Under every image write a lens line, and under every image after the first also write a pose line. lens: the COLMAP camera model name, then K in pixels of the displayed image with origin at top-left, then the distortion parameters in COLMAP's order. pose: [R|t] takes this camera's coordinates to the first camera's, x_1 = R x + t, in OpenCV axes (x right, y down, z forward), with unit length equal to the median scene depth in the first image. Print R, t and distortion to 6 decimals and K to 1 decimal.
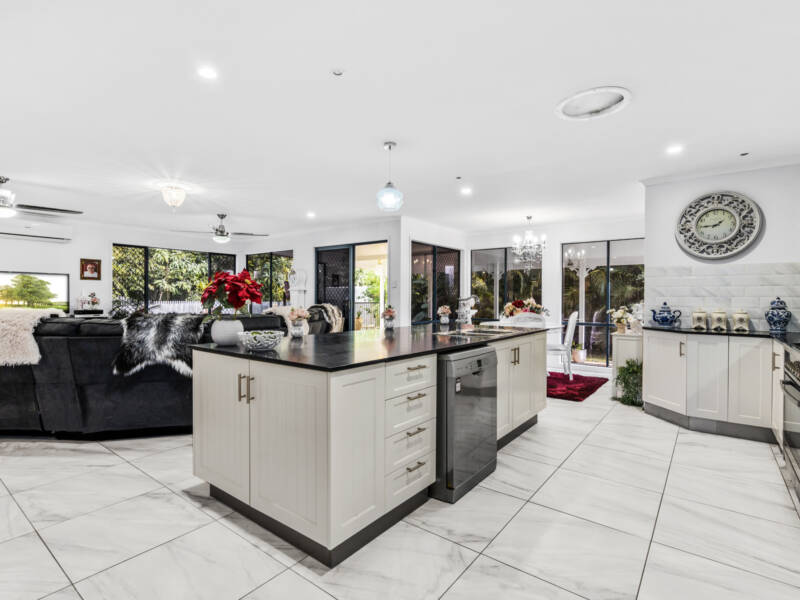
lens RADIAL K [[411.3, 0, 401.0], [0, 411.3, 297.7], [0, 0, 1]] dist [-0.011787, 0.001978]
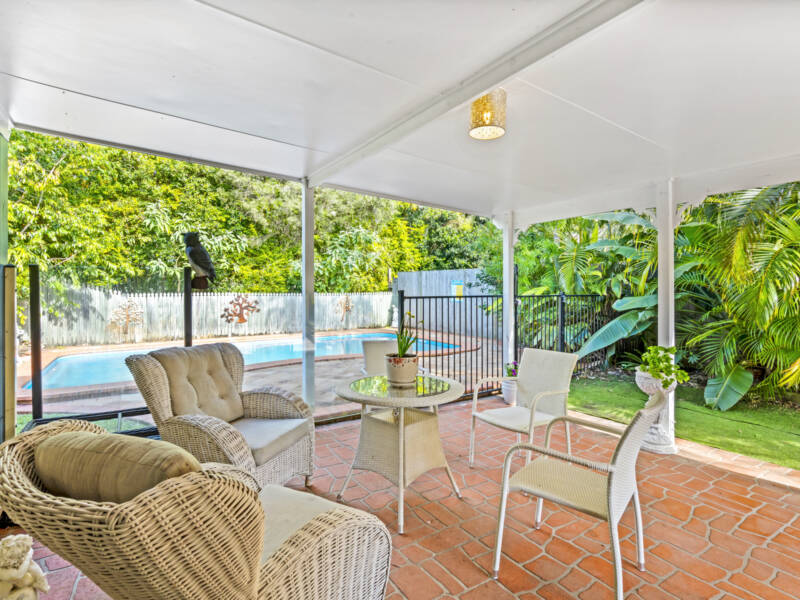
lens RADIAL K [[411.3, 0, 400.8], [0, 411.3, 293.8], [0, 0, 1]] dist [-0.011787, 0.001978]
pose [[0.947298, -0.001187, -0.320353, -0.034355], [0.004915, 0.999929, 0.010831, 0.009210], [0.320317, -0.011835, 0.947236, 1.199292]]
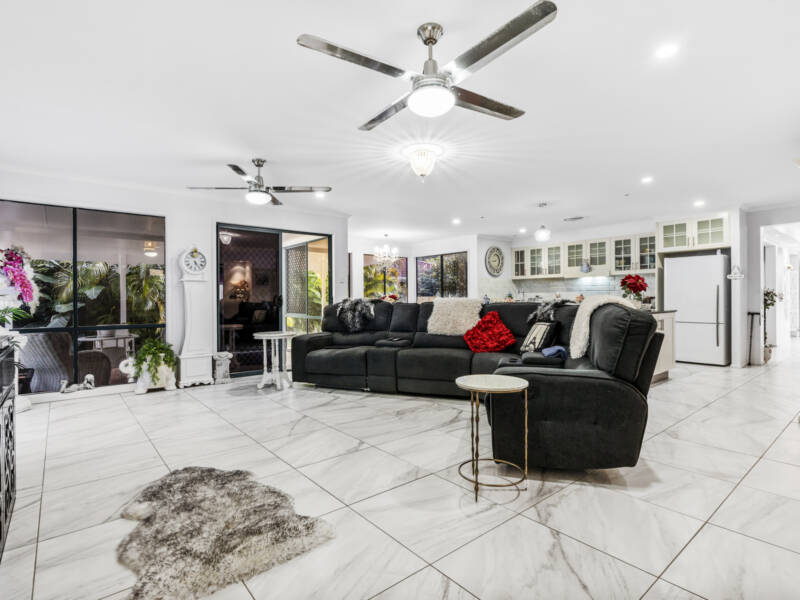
lens RADIAL K [[411.3, 0, 398.8], [0, 411.3, 301.1], [0, 0, 1]] dist [-0.011787, 0.001978]
pose [[0.216031, -0.010612, 0.976329, -1.016354], [0.009288, 0.999918, 0.008813, 0.013563], [-0.976342, 0.007164, 0.216112, 0.653440]]
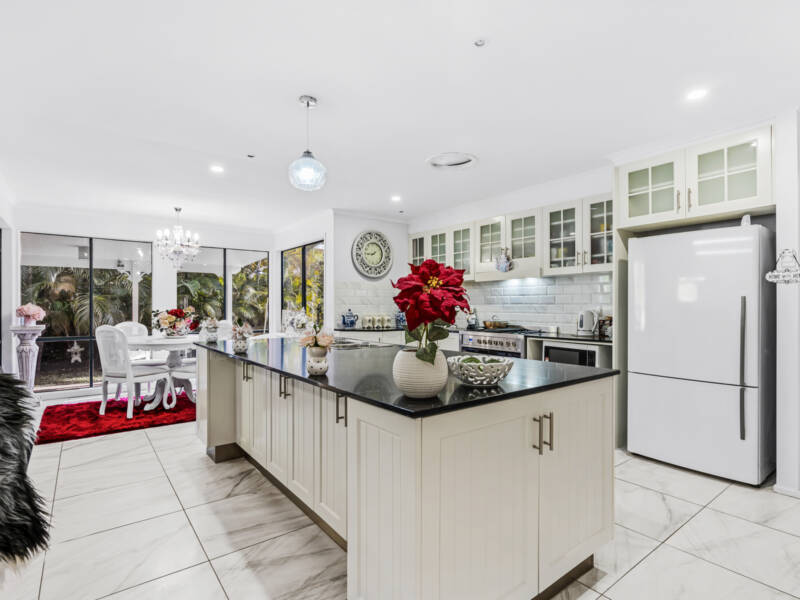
lens RADIAL K [[411.3, 0, 402.4], [0, 411.3, 305.2], [0, 0, 1]] dist [-0.011787, 0.001978]
pose [[0.250670, -0.004075, 0.968064, -0.368835], [0.003013, 0.999990, 0.003429, -0.003233], [-0.968068, 0.002057, 0.250680, 0.343278]]
